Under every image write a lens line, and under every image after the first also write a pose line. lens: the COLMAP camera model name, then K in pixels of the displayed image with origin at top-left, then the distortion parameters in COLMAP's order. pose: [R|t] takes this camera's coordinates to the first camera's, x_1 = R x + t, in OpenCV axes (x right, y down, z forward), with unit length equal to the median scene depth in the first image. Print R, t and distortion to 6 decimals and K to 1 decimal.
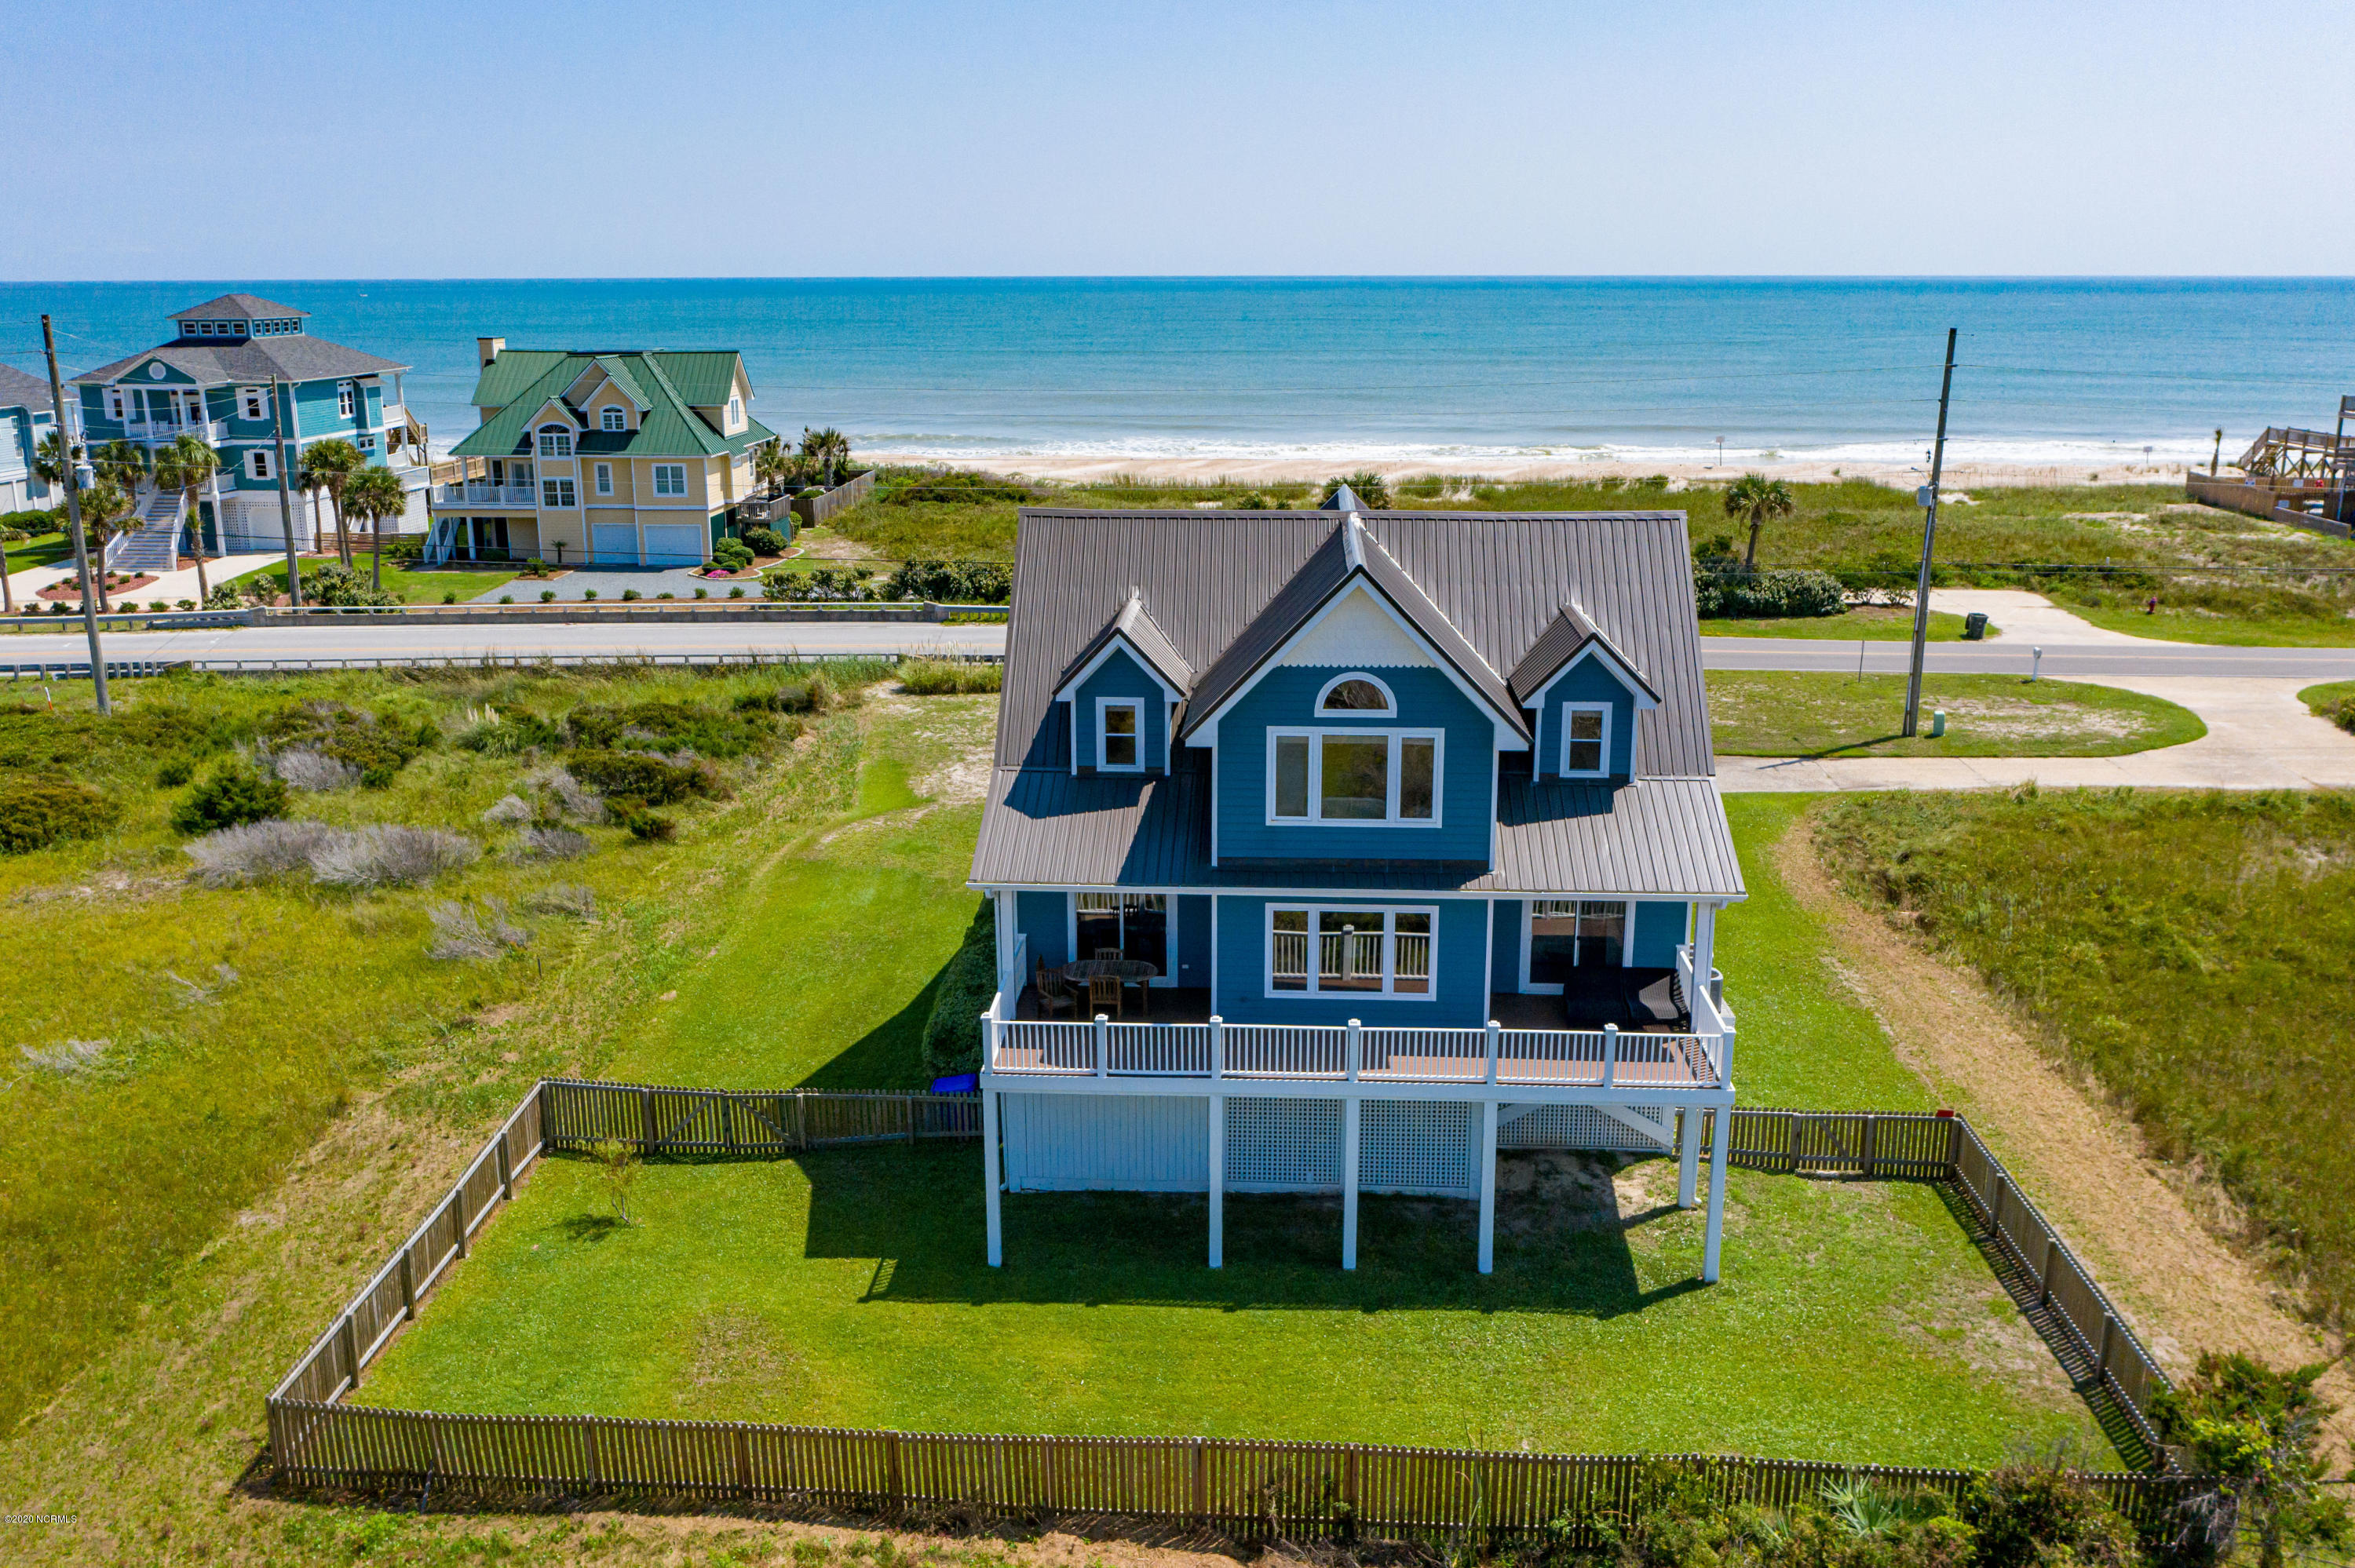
lens RADIAL K [[1965.6, 0, 1177.5], [0, 1965.6, 784.0], [0, 0, 1]] dist [-0.014366, 0.011825]
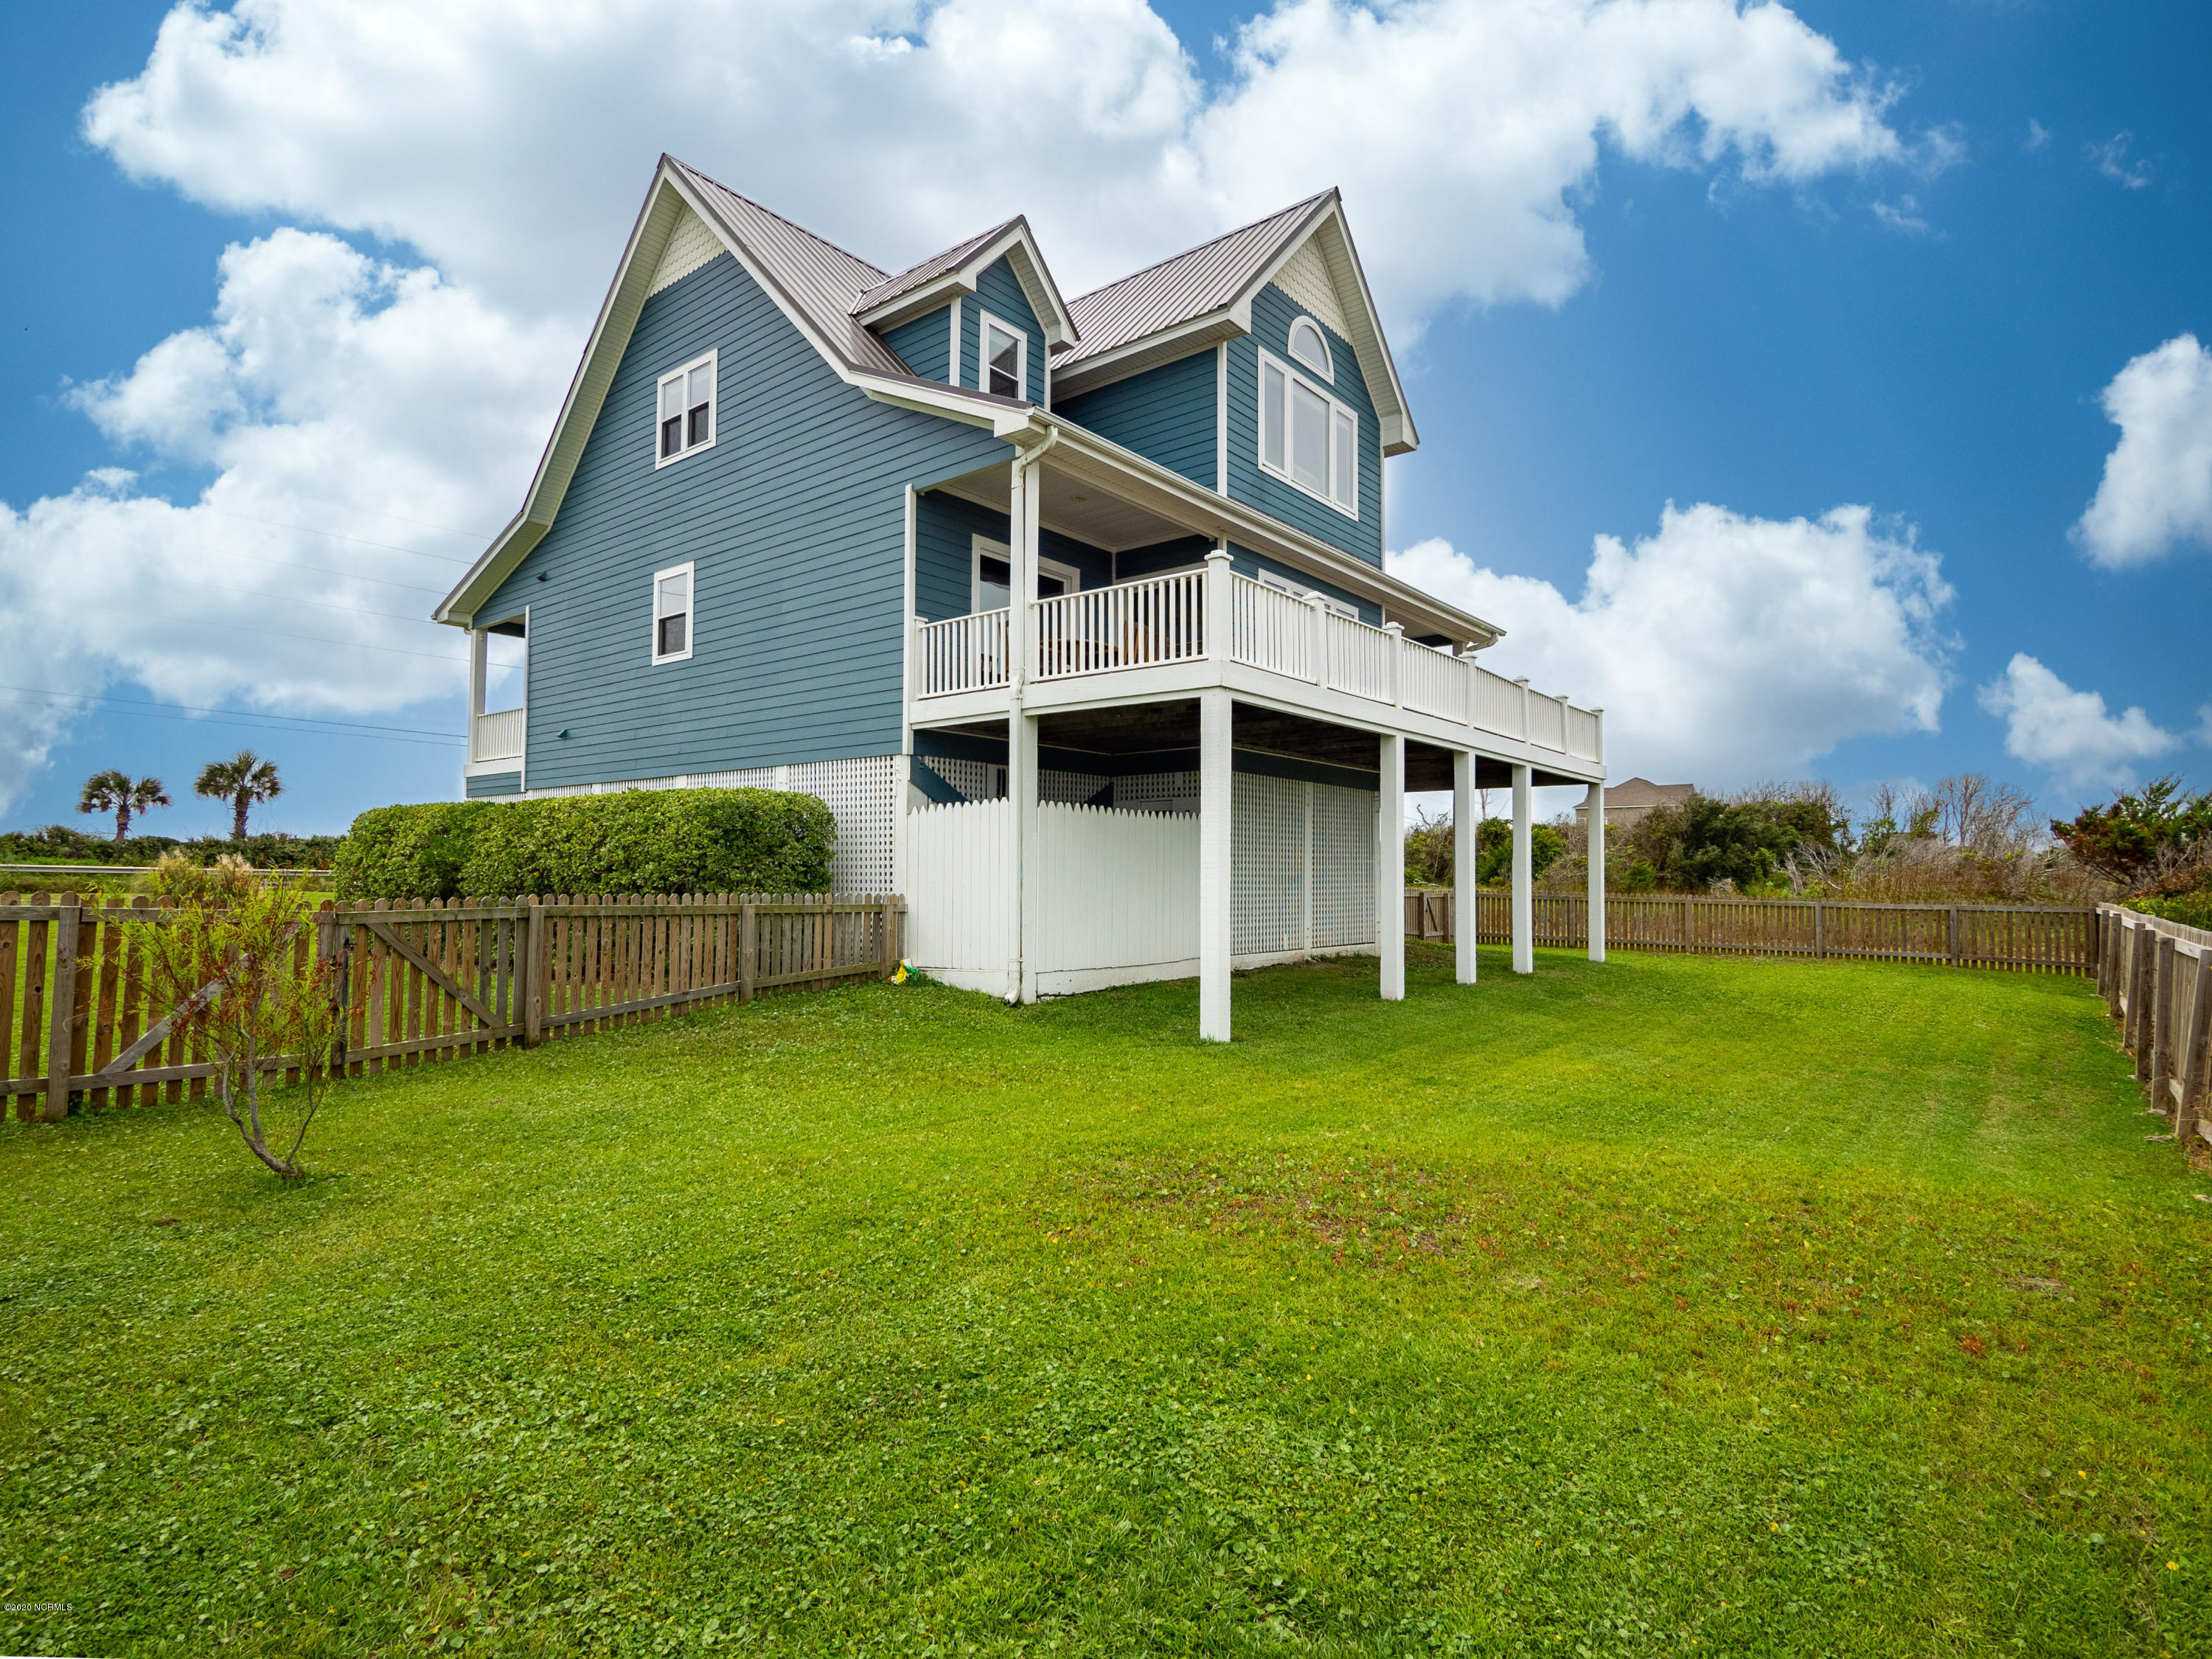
lens RADIAL K [[1102.4, 0, 1106.0], [0, 1102.4, 829.5], [0, 0, 1]] dist [-0.000503, -0.000025]
pose [[0.572931, 0.032894, 0.818943, -0.118276], [0.202084, 0.962676, -0.180045, 0.077064], [-0.794300, 0.268649, 0.544900, 0.277774]]
